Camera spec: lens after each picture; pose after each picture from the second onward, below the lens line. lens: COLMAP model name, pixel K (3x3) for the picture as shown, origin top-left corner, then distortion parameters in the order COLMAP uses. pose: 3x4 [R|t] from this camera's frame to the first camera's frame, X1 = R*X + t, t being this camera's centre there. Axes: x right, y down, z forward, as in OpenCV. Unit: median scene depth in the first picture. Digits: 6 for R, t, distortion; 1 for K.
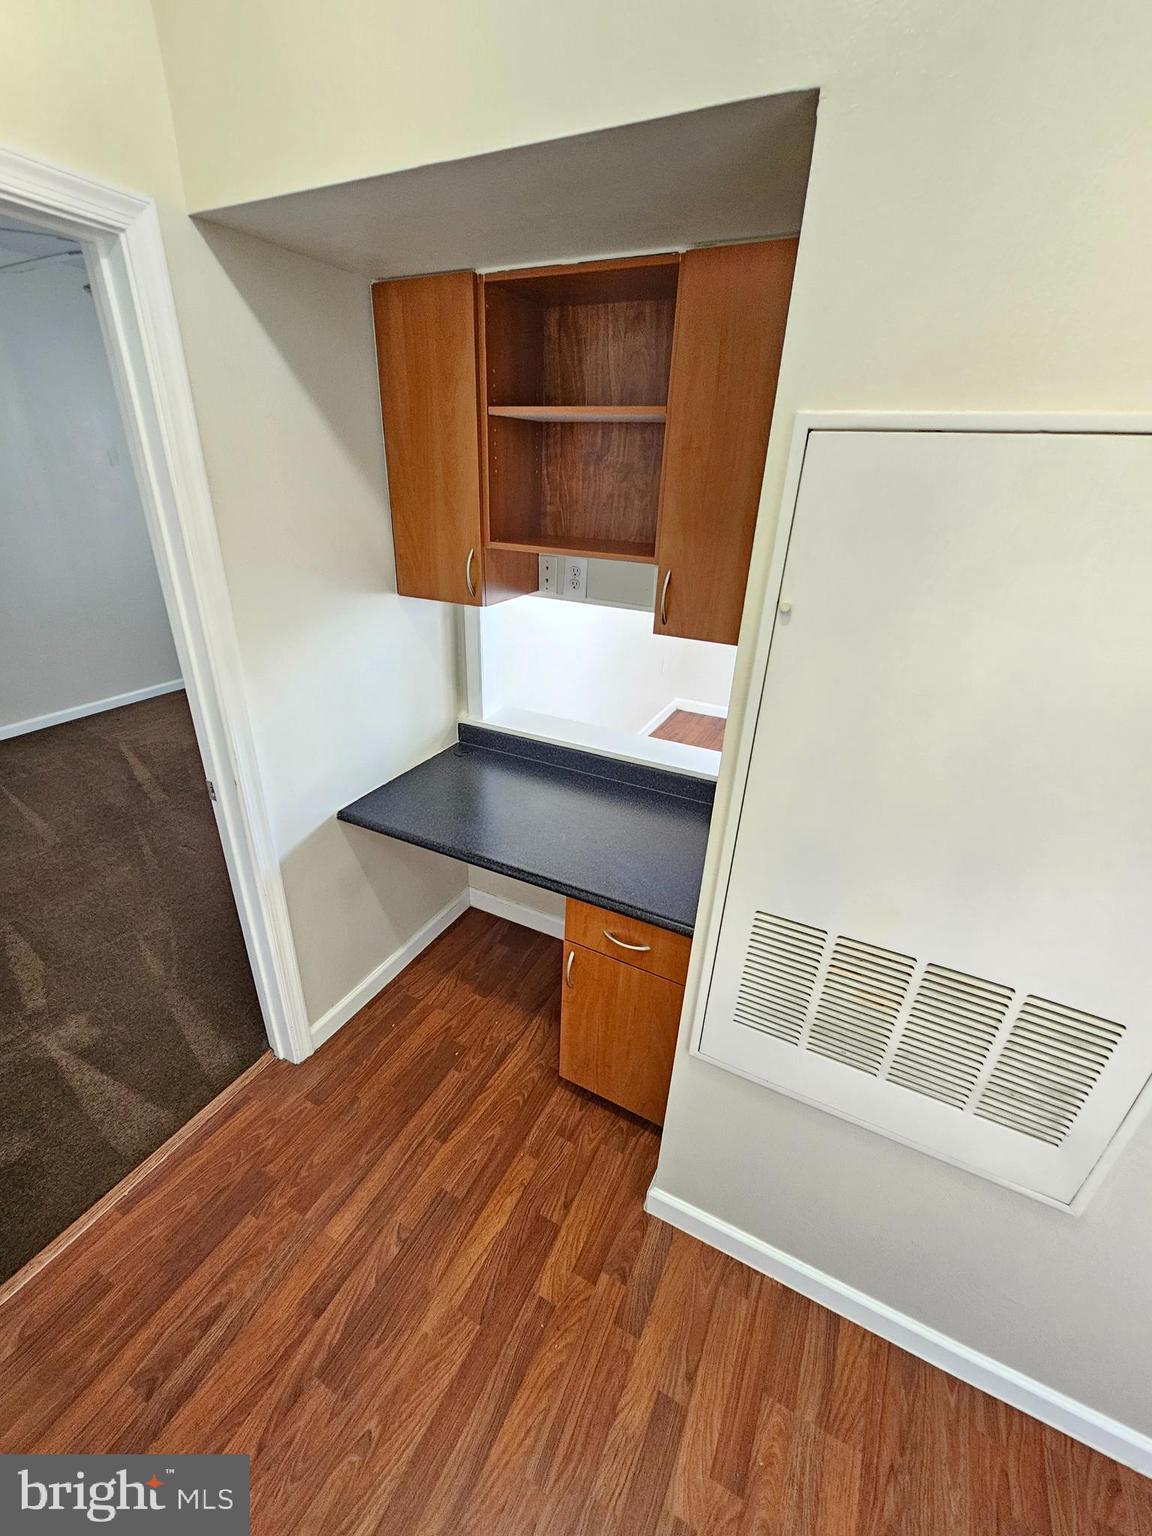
lens RADIAL K [[629.1, 0, 570.8], [0, 629.1, 769.4], [0, 0, 1]] dist [-0.002396, 0.000763]
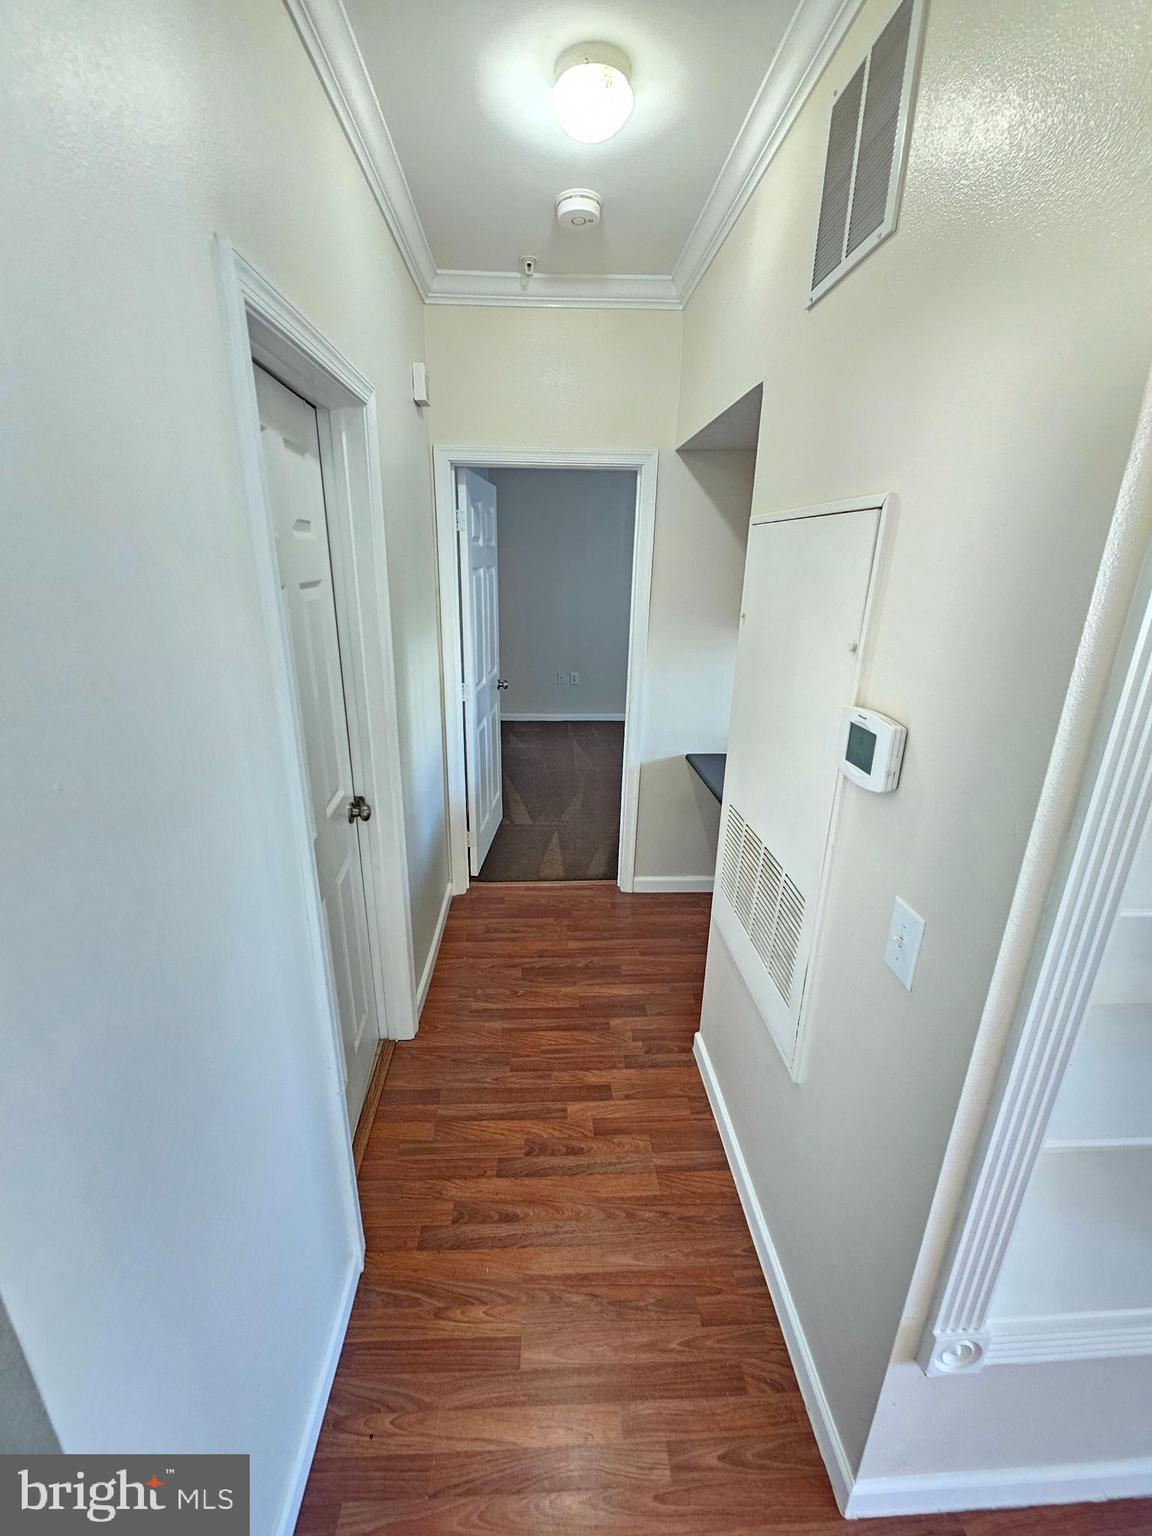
lens RADIAL K [[629.1, 0, 575.8], [0, 629.1, 766.7], [0, 0, 1]] dist [-0.002396, 0.000763]
pose [[0.506157, 0.249963, -0.825423, 1.089071], [-0.374873, 0.925702, 0.050454, 0.155965], [0.776708, 0.283891, 0.562255, -0.194646]]
